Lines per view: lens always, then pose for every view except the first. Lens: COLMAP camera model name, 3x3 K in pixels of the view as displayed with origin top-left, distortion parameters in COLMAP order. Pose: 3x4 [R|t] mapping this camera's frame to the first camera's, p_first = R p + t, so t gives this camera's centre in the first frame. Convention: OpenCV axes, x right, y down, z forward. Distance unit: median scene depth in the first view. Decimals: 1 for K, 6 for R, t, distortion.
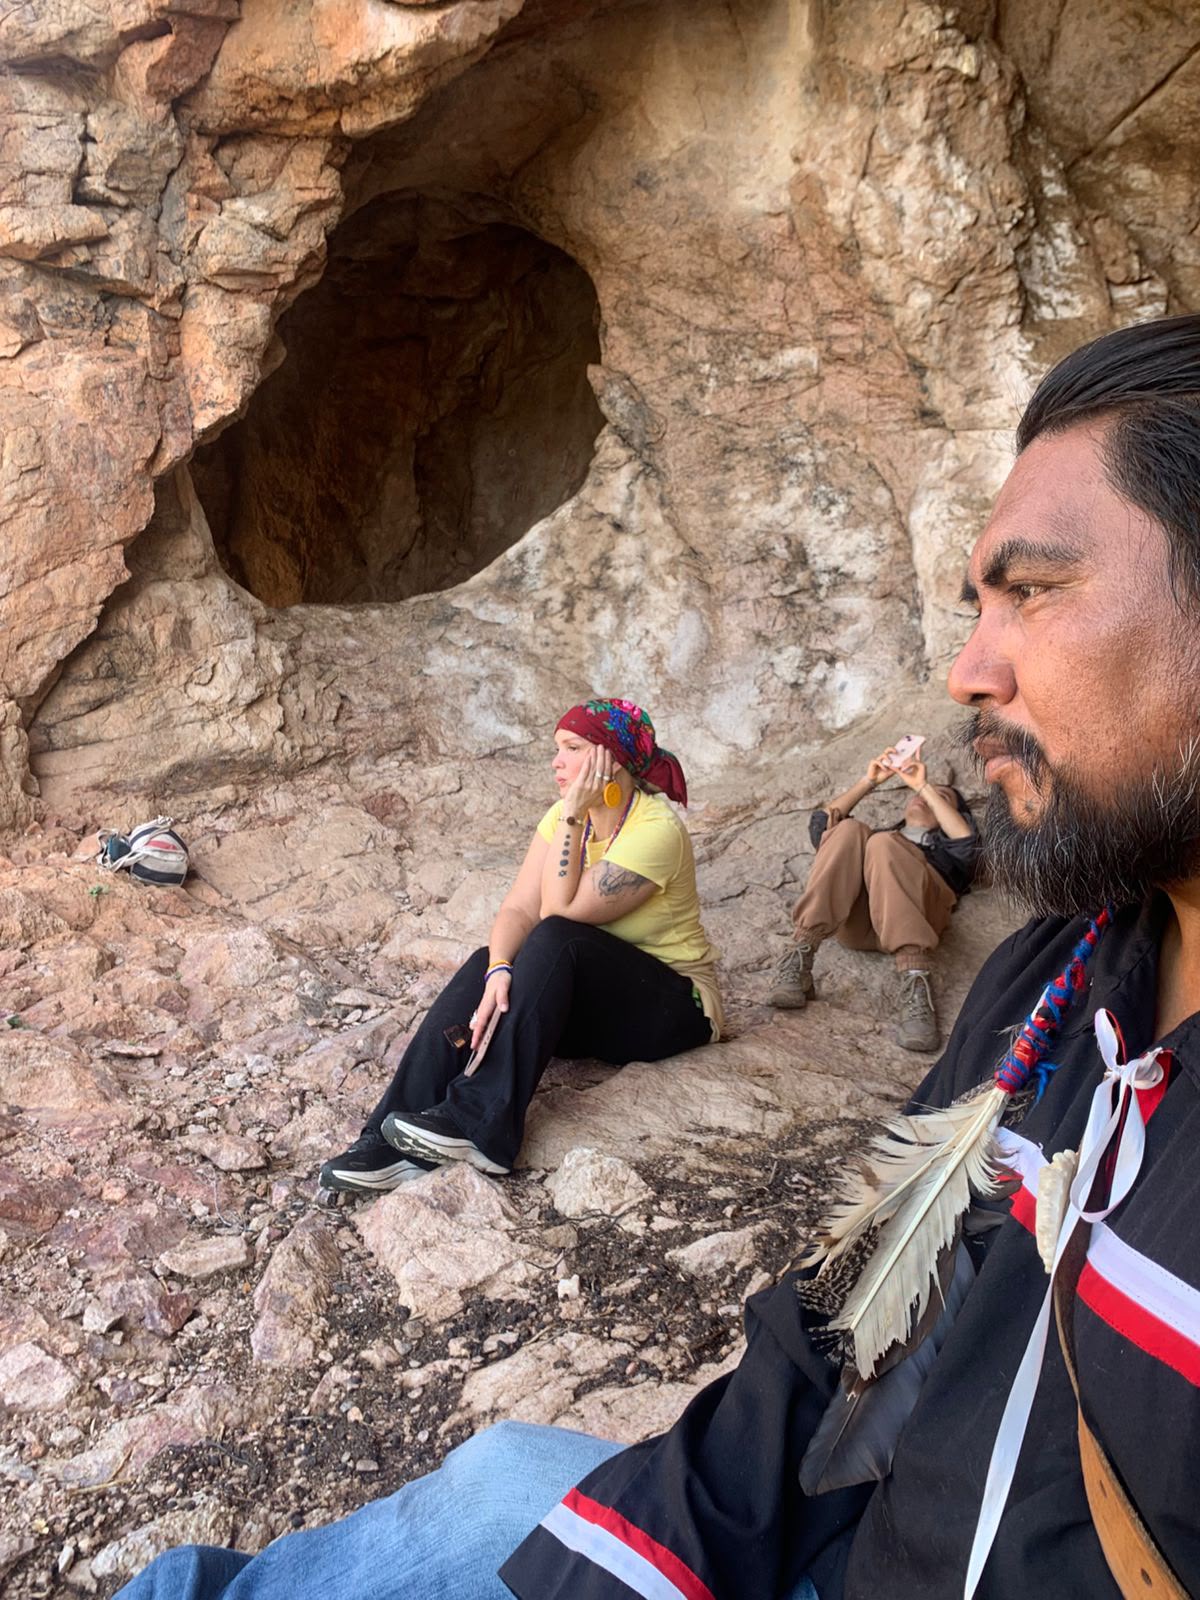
lens RADIAL K [[1293.8, 0, 620.7], [0, 1293.8, 822.0], [0, 0, 1]] dist [0.042960, -0.051063]
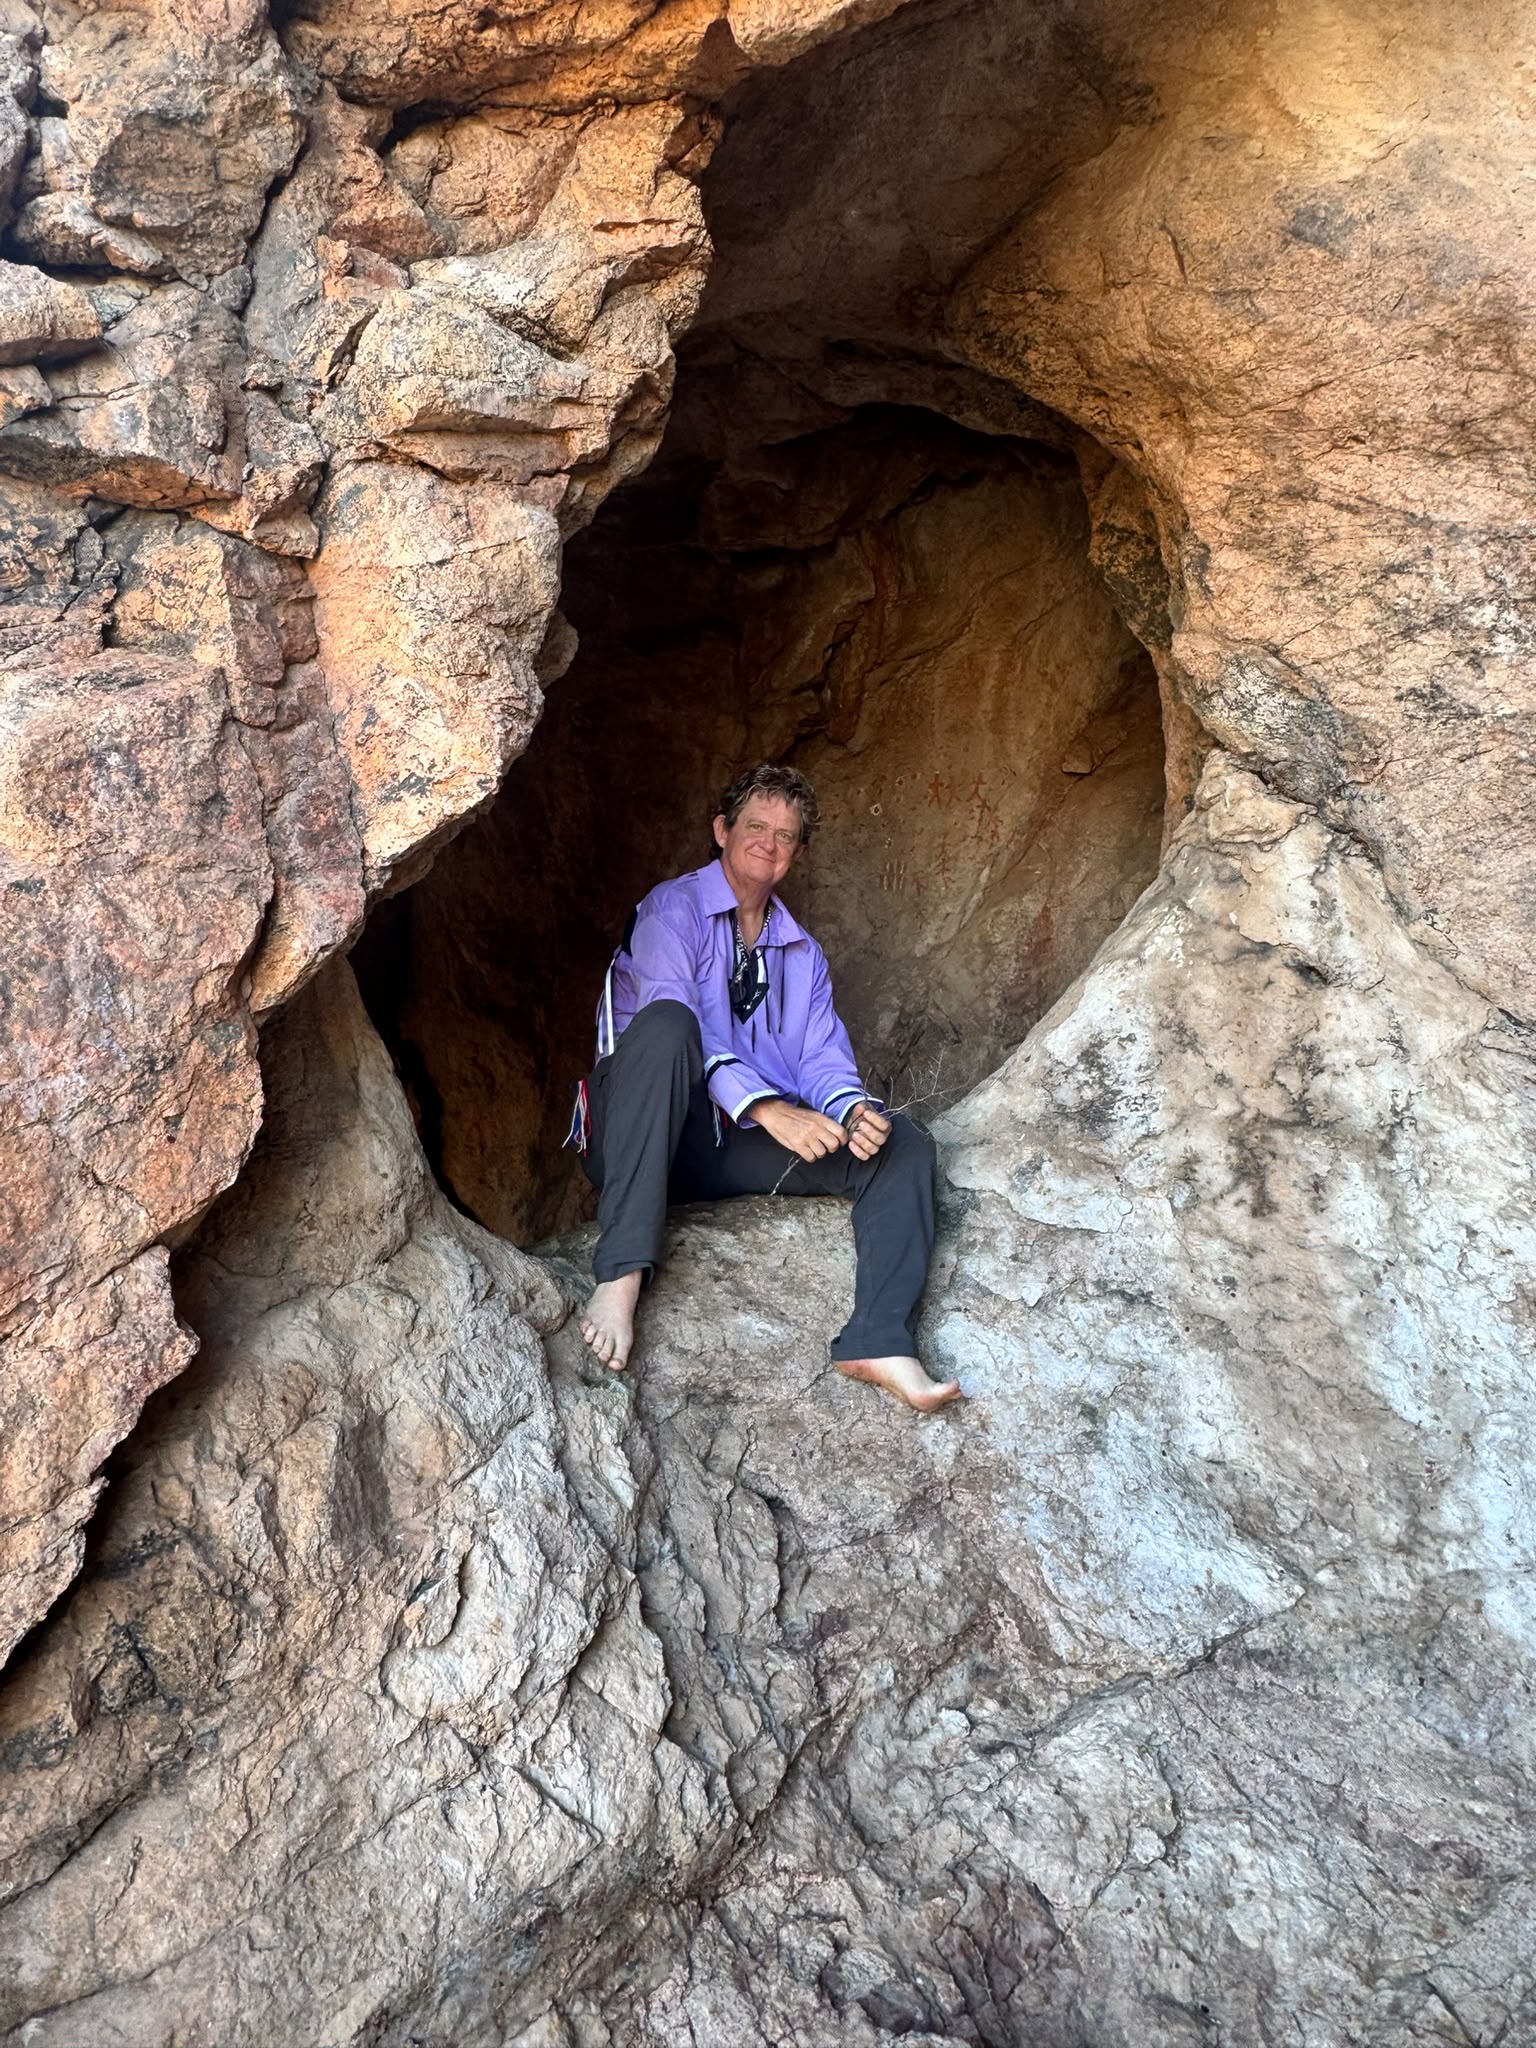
lens RADIAL K [[1379.8, 0, 772.5], [0, 1379.8, 1010.4], [0, 0, 1]] dist [-0.007203, 0.003071]
pose [[0.996790, -0.078324, 0.016584, -0.229465], [0.079648, 0.991150, -0.106199, -0.214076], [-0.008120, 0.107179, 0.994207, 0.638864]]
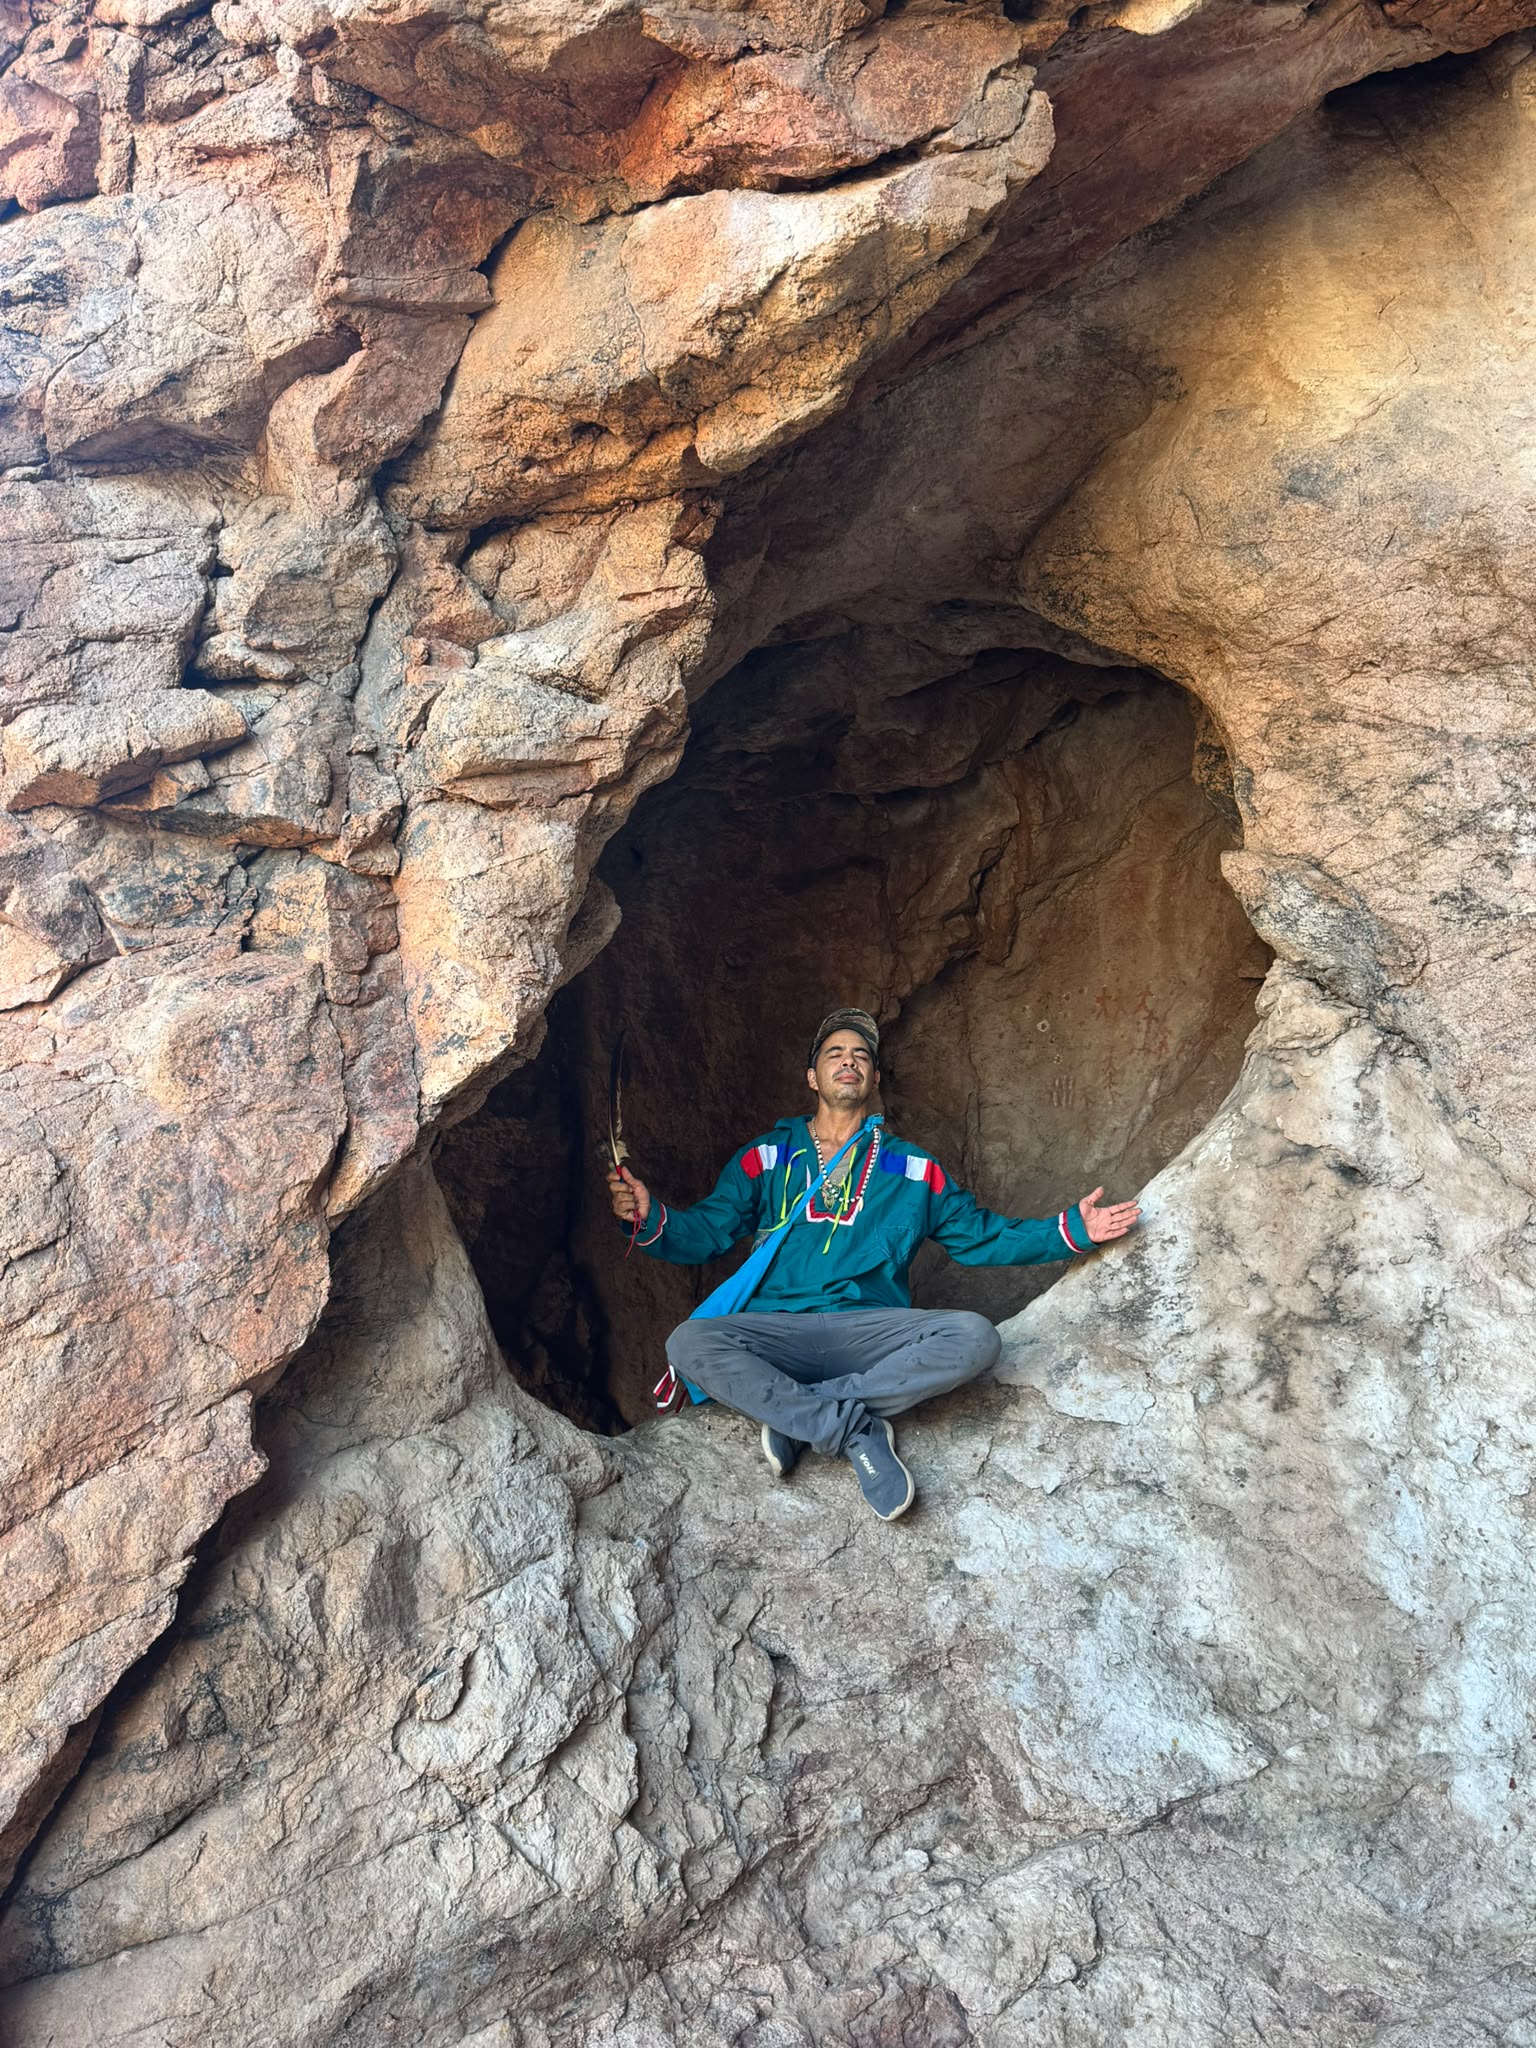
lens RADIAL K [[1589.0, 0, 768.0], [0, 1589.0, 1024.0], [0, 0, 1]] dist [0.137286, -0.285536]
pose [[0.971759, -0.124260, -0.200611, -0.095263], [0.068120, 0.961651, -0.265681, -0.170321], [0.225932, 0.244513, 0.942957, 0.494981]]
